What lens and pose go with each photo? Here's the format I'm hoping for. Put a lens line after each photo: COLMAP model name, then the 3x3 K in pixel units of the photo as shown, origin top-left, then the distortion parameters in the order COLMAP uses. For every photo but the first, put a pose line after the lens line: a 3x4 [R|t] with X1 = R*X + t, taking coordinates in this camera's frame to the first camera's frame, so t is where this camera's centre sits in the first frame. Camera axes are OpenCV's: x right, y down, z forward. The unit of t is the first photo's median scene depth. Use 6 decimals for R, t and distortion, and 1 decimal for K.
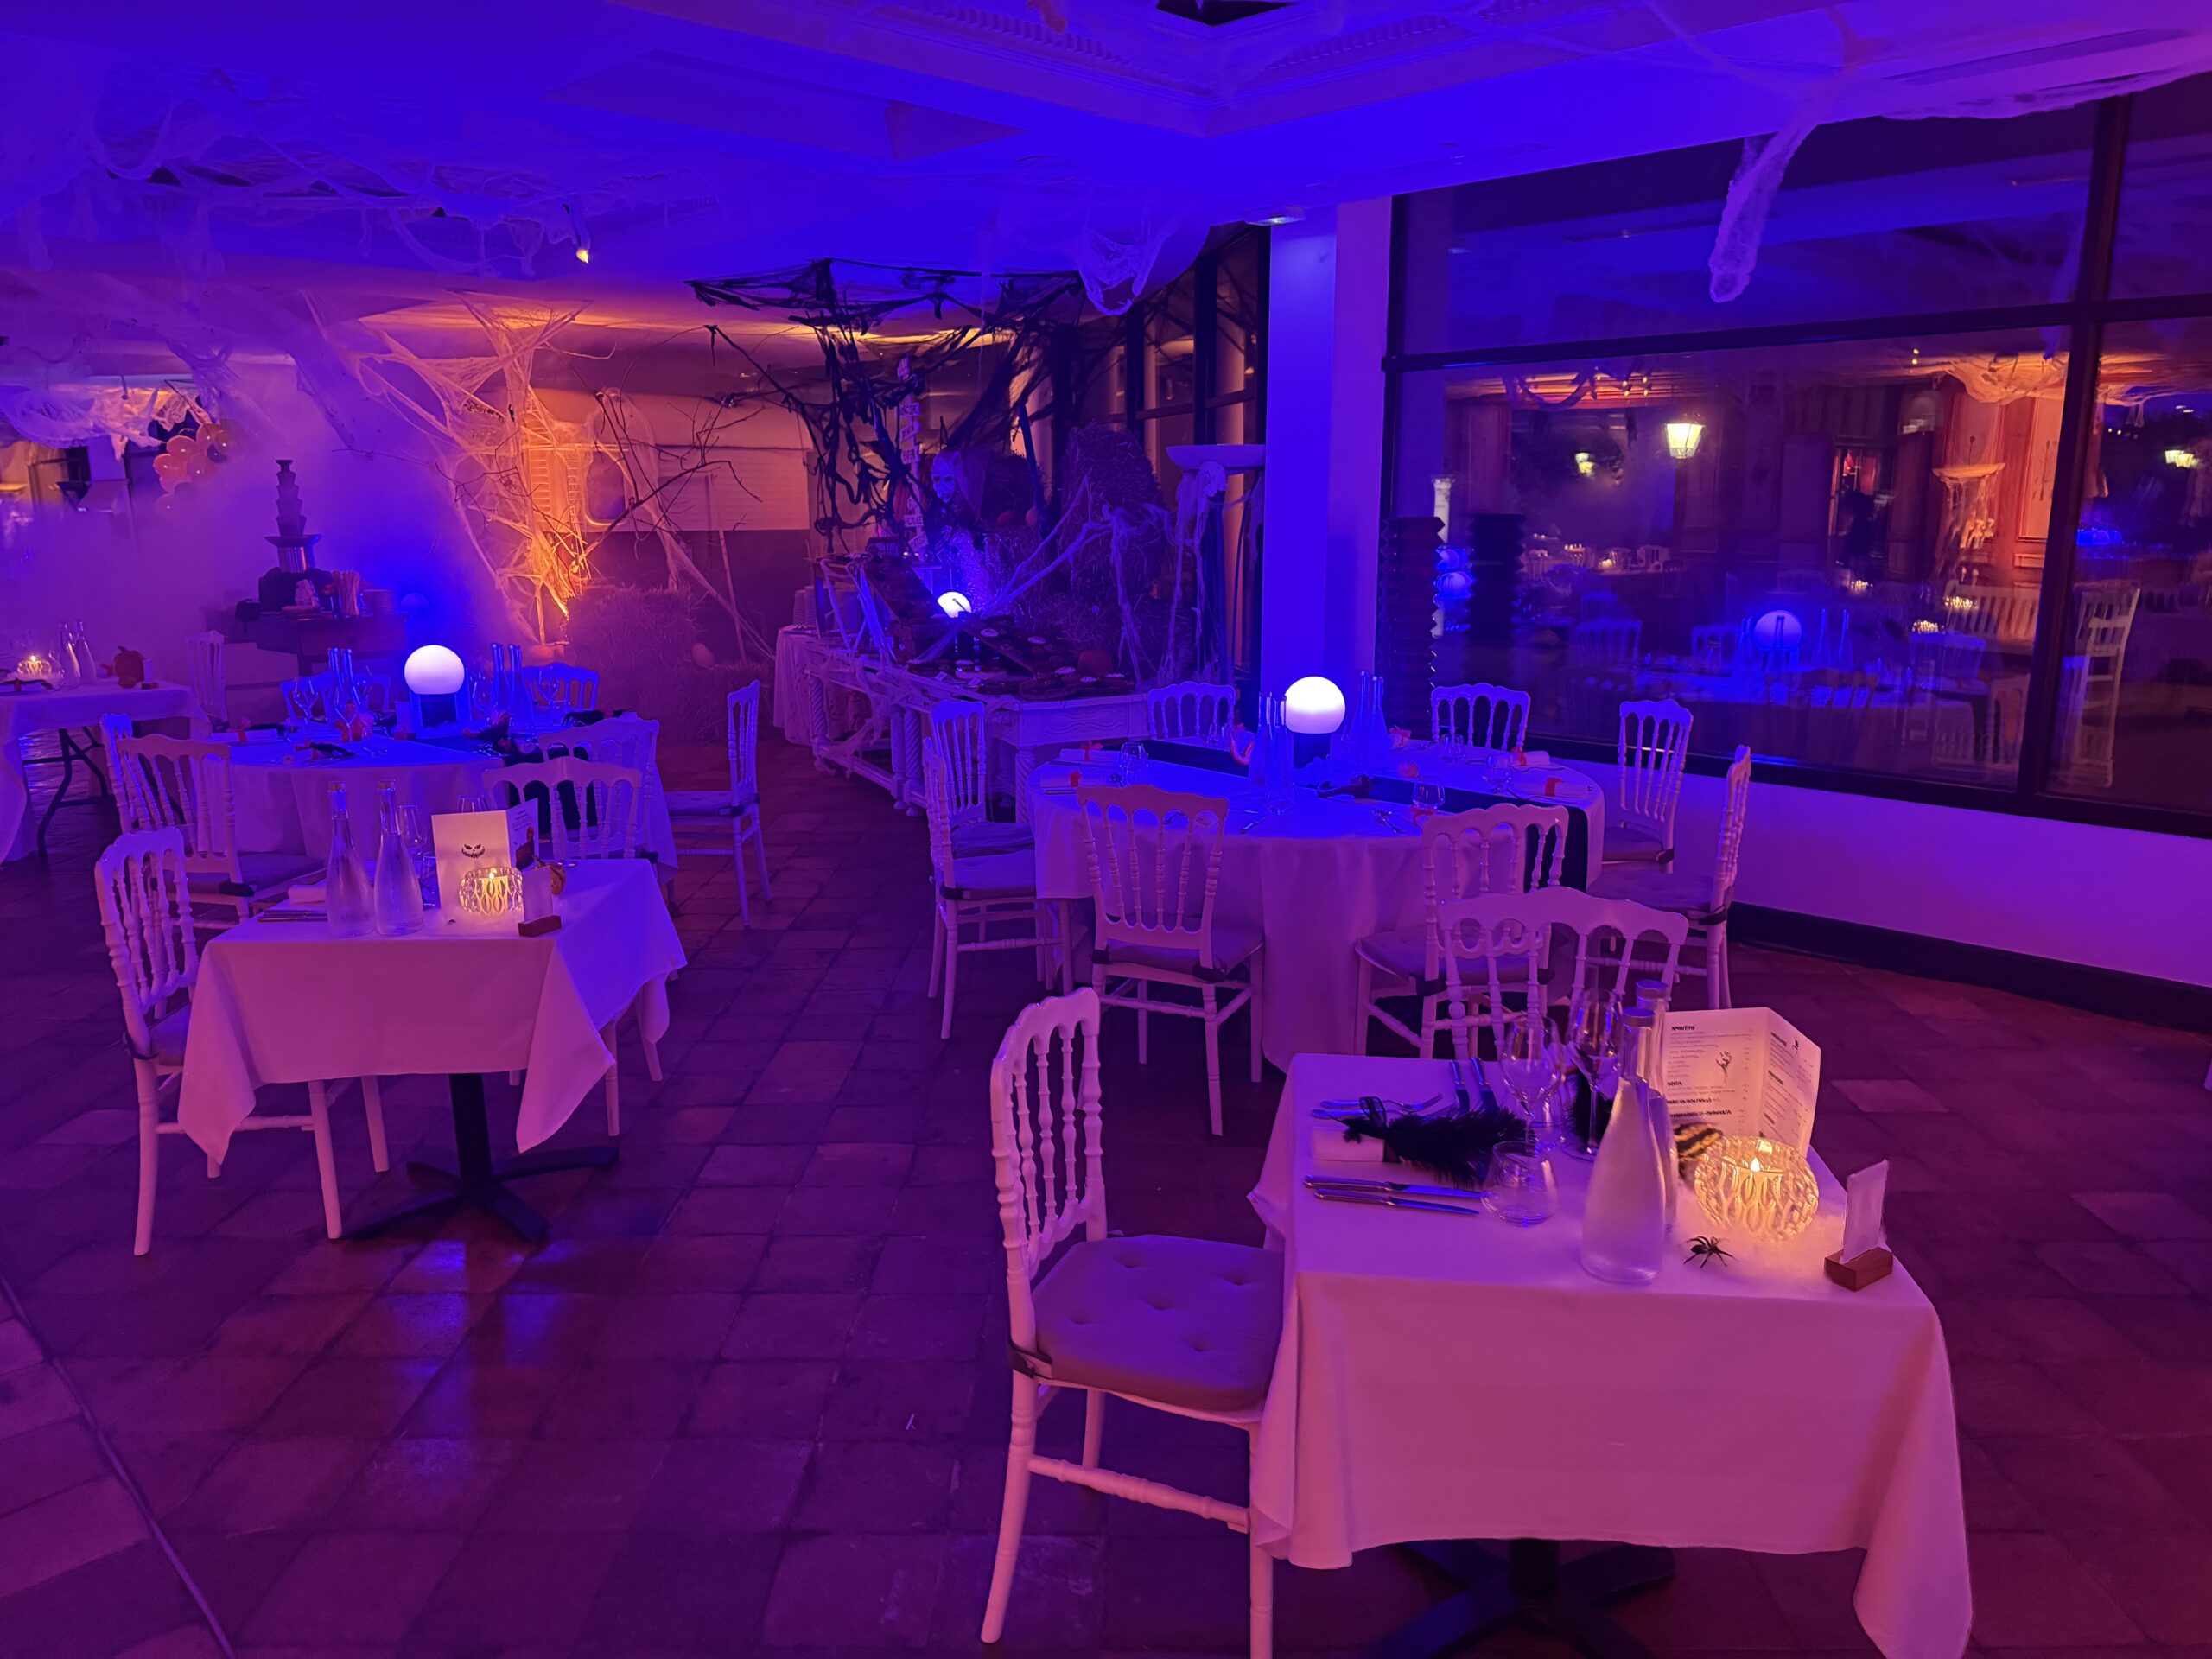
lens RADIAL K [[1525.5, 0, 1096.8], [0, 1525.5, 828.8], [0, 0, 1]] dist [0.093243, -0.134284]
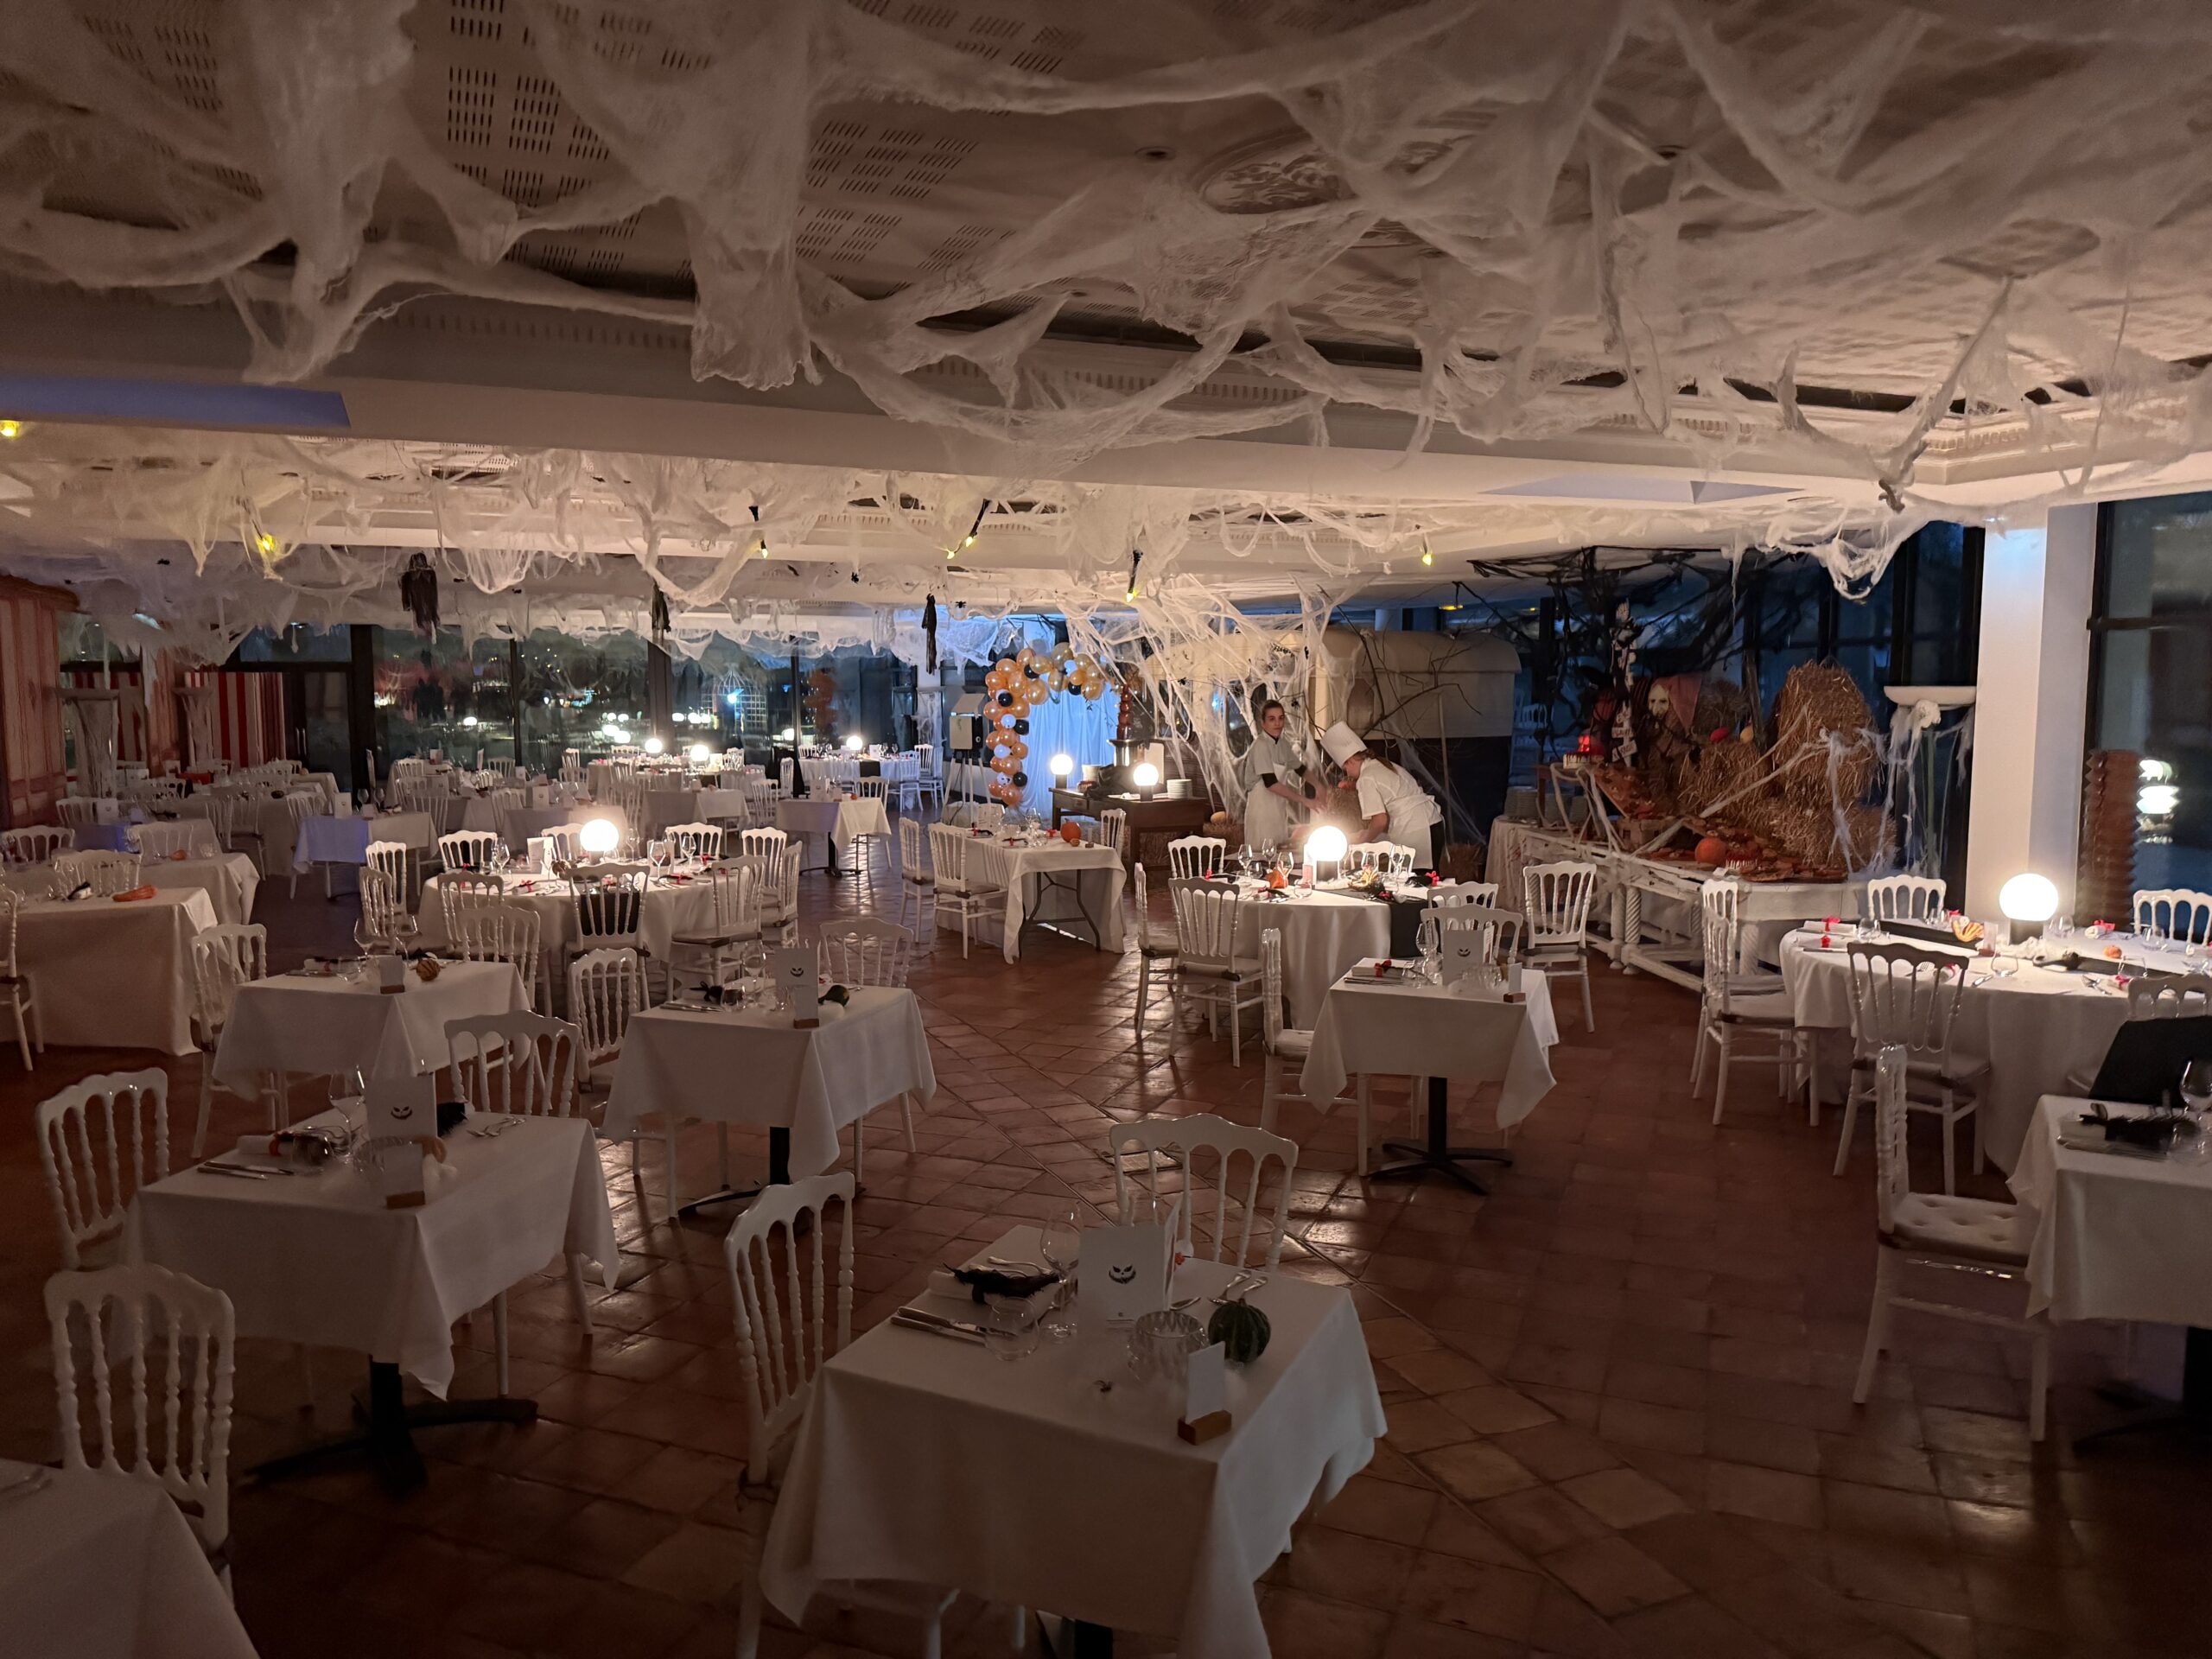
lens RADIAL K [[1525.5, 0, 1096.8], [0, 1525.5, 828.8], [0, 0, 1]] dist [0.093243, -0.134284]
pose [[0.930094, 0.035074, -0.365643, -0.083161], [-0.077694, 0.991694, -0.102504, 0.041940], [0.359011, 0.123747, 0.925093, -0.364890]]
